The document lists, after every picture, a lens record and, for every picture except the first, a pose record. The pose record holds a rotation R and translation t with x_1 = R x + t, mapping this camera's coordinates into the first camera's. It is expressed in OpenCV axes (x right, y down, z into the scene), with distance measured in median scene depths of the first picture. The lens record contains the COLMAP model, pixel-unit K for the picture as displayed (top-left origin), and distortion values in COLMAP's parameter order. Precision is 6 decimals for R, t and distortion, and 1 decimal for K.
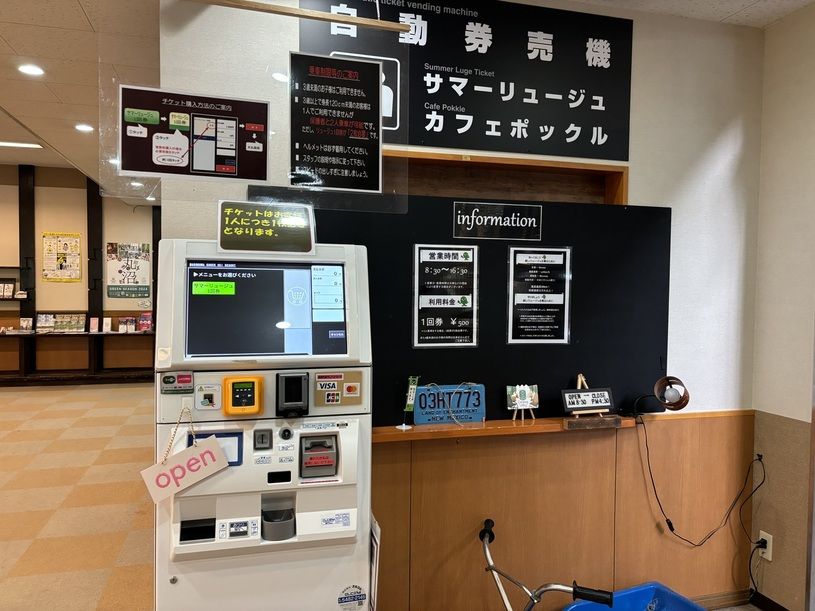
lens RADIAL K [[616.0, 0, 406.8], [0, 616.0, 311.6], [0, 0, 1]] dist [0.043570, -0.048640]
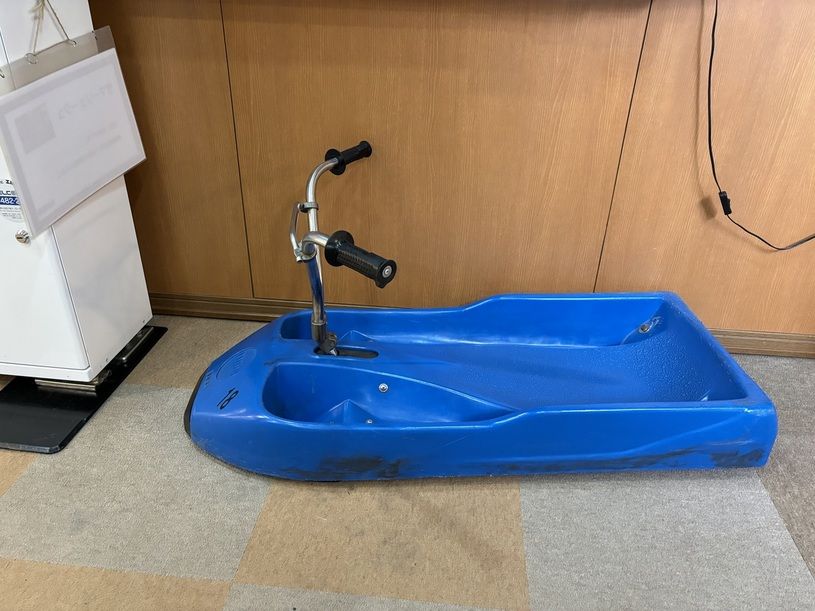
lens RADIAL K [[616.0, 0, 404.1], [0, 616.0, 305.6], [0, 0, 1]] dist [0.043570, -0.048640]
pose [[0.930889, 0.191589, -0.311029, 0.384370], [-0.031052, 0.889849, 0.455197, 0.206318], [0.363980, -0.414079, 0.834300, 0.459241]]
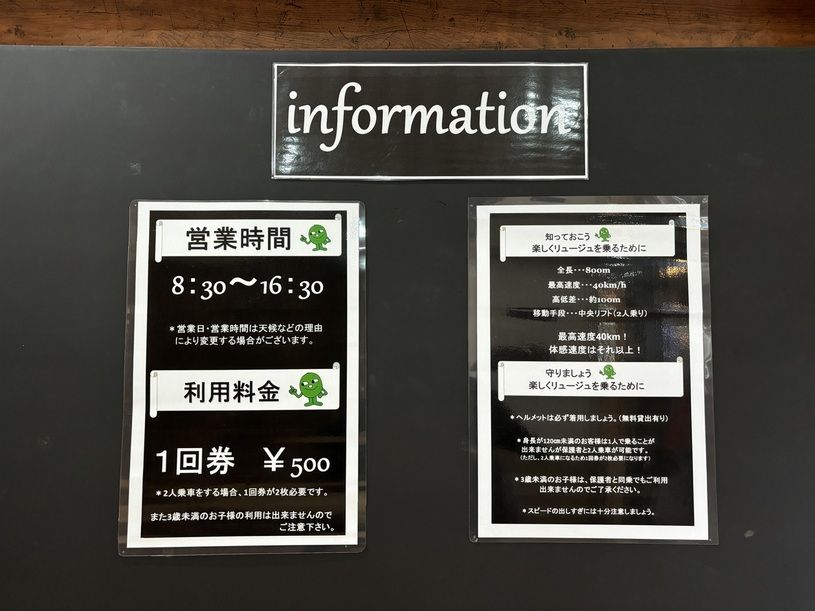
lens RADIAL K [[616.0, 0, 410.0], [0, 616.0, 305.6], [0, 0, 1]] dist [0.043570, -0.048640]
pose [[0.966610, -0.025622, -0.254969, 0.214911], [0.000912, 0.995326, -0.096567, -0.027942], [0.256252, 0.093110, 0.962115, 0.722942]]
